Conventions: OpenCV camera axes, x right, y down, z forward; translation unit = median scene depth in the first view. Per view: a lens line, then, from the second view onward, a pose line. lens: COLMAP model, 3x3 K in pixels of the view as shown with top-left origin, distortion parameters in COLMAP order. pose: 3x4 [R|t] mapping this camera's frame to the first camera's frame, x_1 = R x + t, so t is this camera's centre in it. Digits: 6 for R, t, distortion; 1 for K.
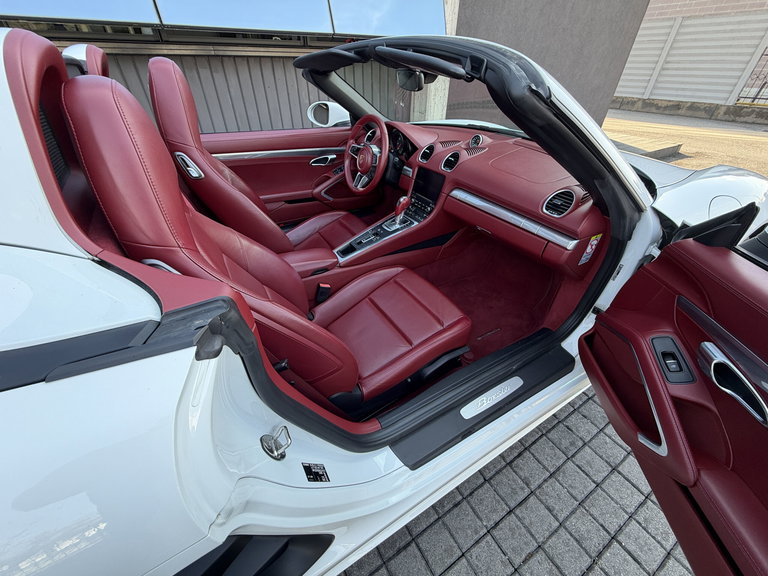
lens RADIAL K [[305.0, 0, 382.5], [0, 305.0, 287.0], [0, 0, 1]] dist [0.000029, -0.000174]
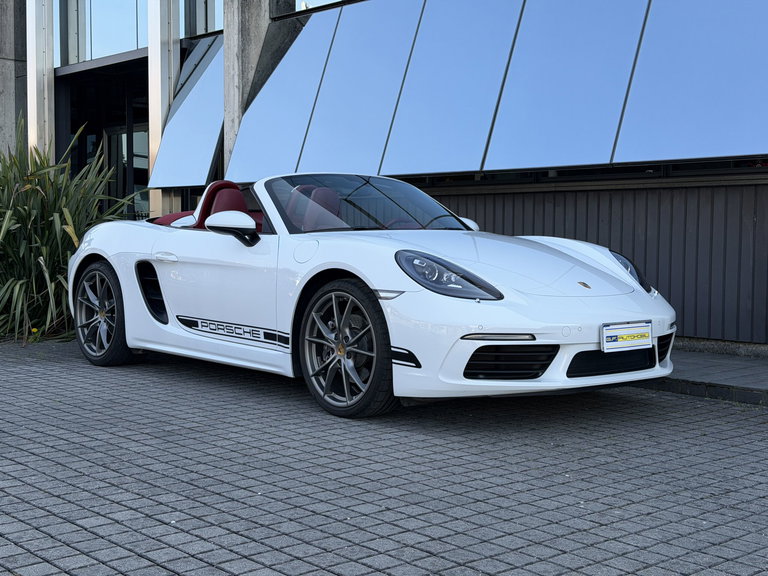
lens RADIAL K [[1045.4, 0, 383.7], [0, 1045.4, 285.5], [0, 0, 1]] dist [0.122695, 0.000000]
pose [[0.184857, 0.040165, -0.981944, 3.568439], [-0.586533, 0.806215, -0.077442, 0.060616], [0.788547, 0.590258, 0.172593, 0.261030]]
